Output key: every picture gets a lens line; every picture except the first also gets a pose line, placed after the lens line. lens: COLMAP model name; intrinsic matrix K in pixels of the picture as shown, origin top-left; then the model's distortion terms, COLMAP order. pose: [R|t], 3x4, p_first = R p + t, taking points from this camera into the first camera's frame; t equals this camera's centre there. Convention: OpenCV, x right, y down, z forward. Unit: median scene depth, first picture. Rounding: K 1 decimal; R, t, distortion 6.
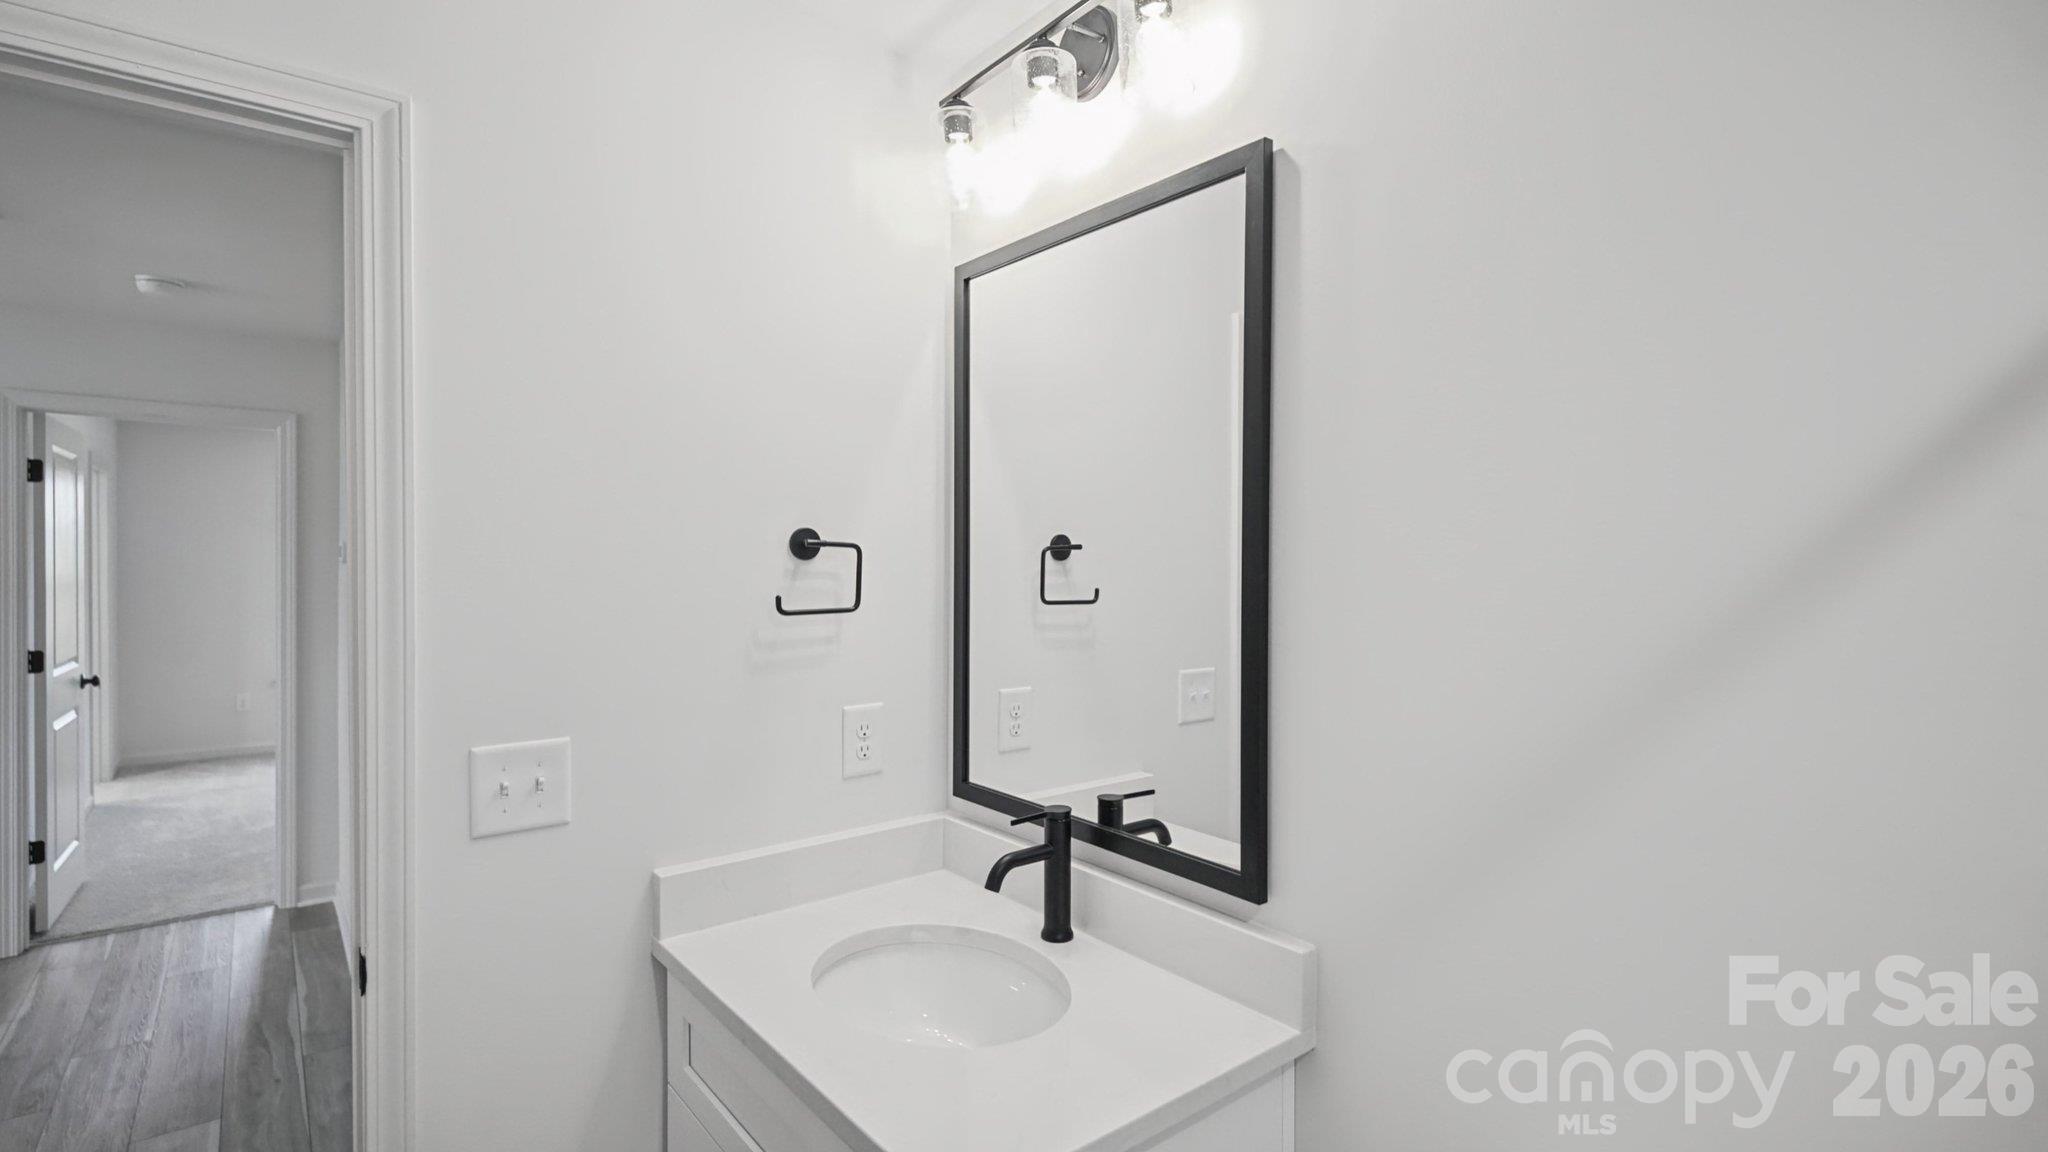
lens RADIAL K [[966.9, 0, 1023.0], [0, 966.9, 560.4], [0, 0, 1]] dist [-0.000039, -0.000170]
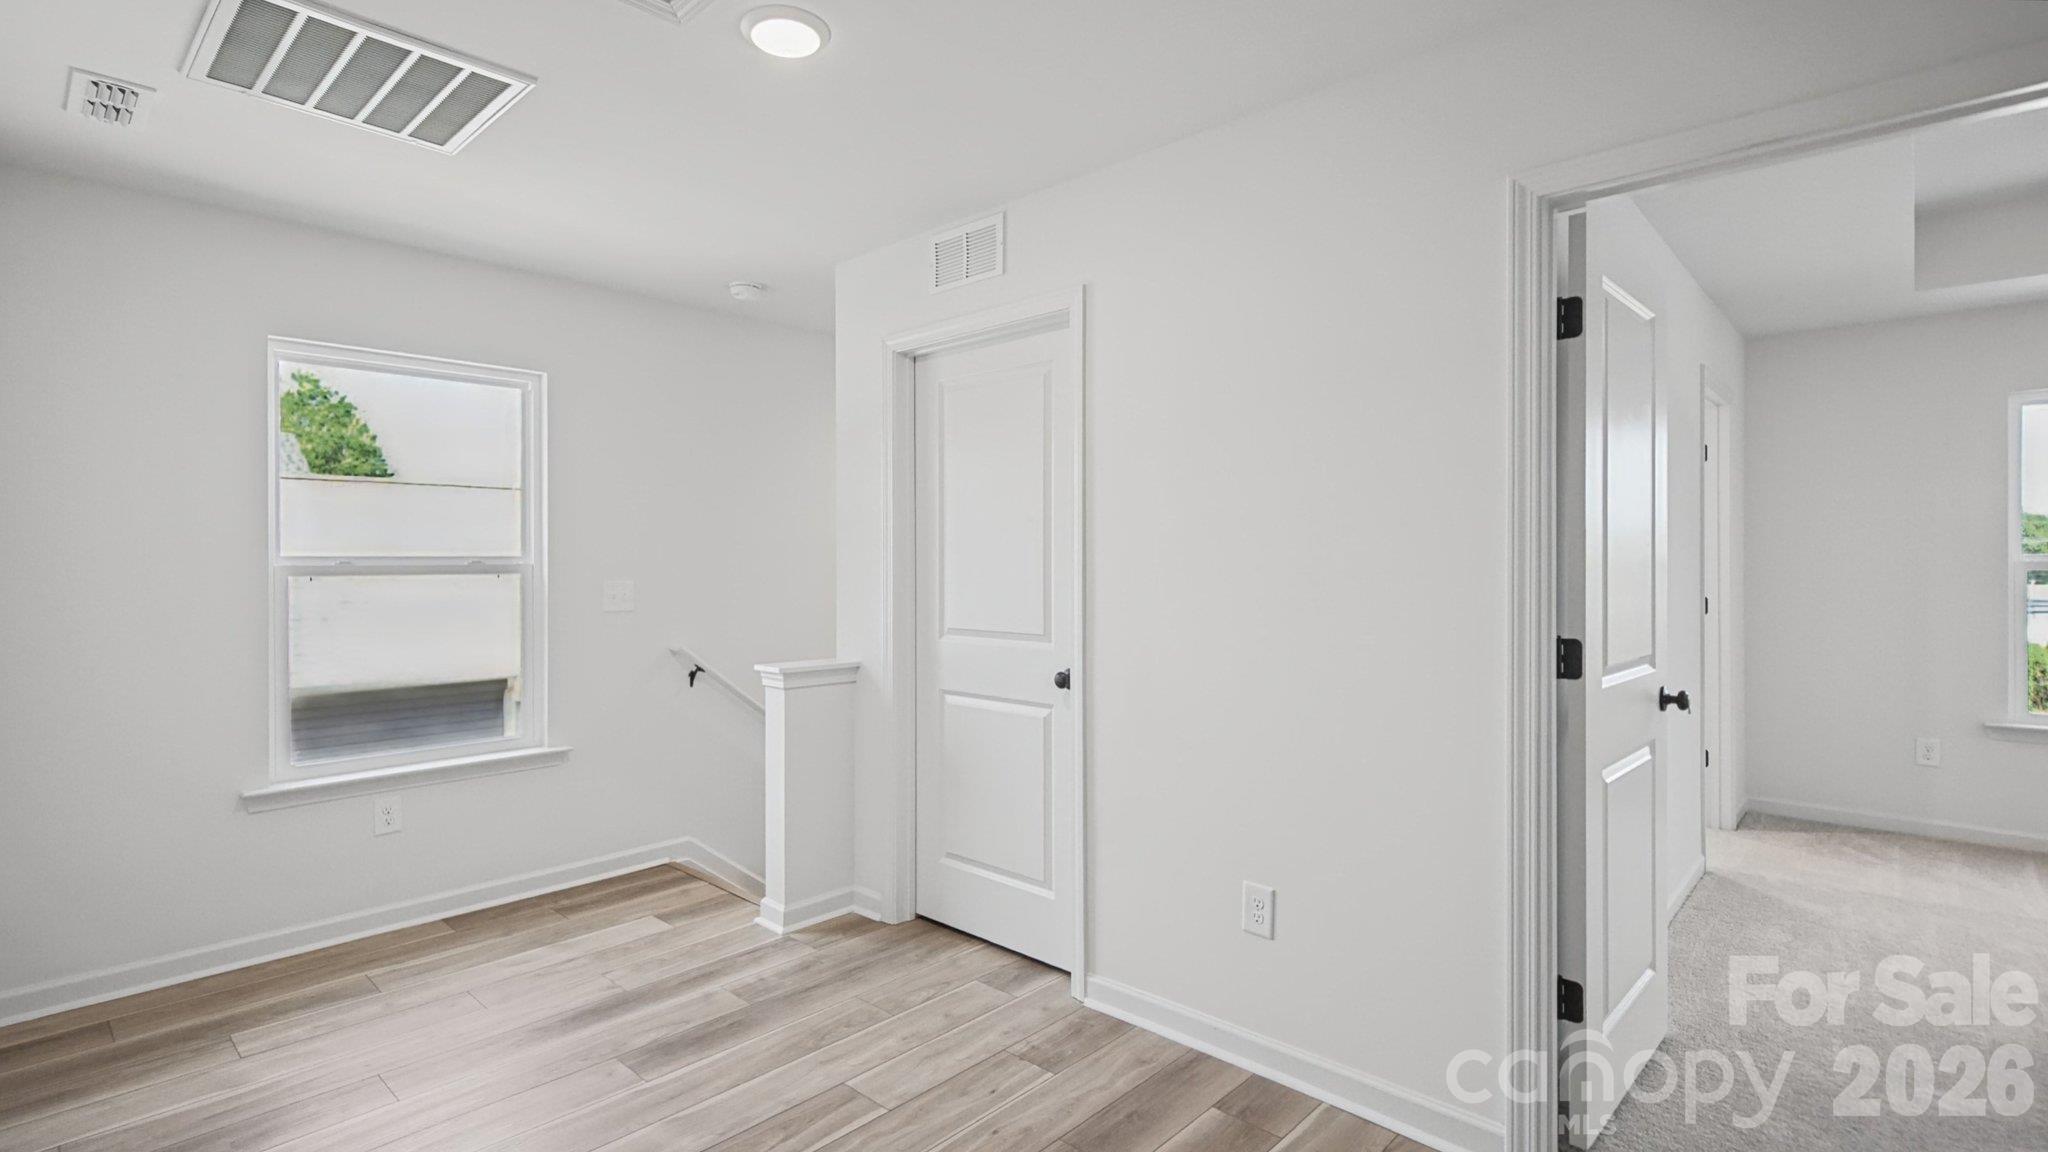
lens RADIAL K [[966.9, 0, 1023.0], [0, 966.9, 560.4], [0, 0, 1]] dist [-0.000039, -0.000170]
pose [[0.155227, -0.000420, -0.987879, -0.460151], [-0.003712, 0.999993, -0.001009, 0.043773], [0.987872, 0.003824, 0.155224, 0.533306]]
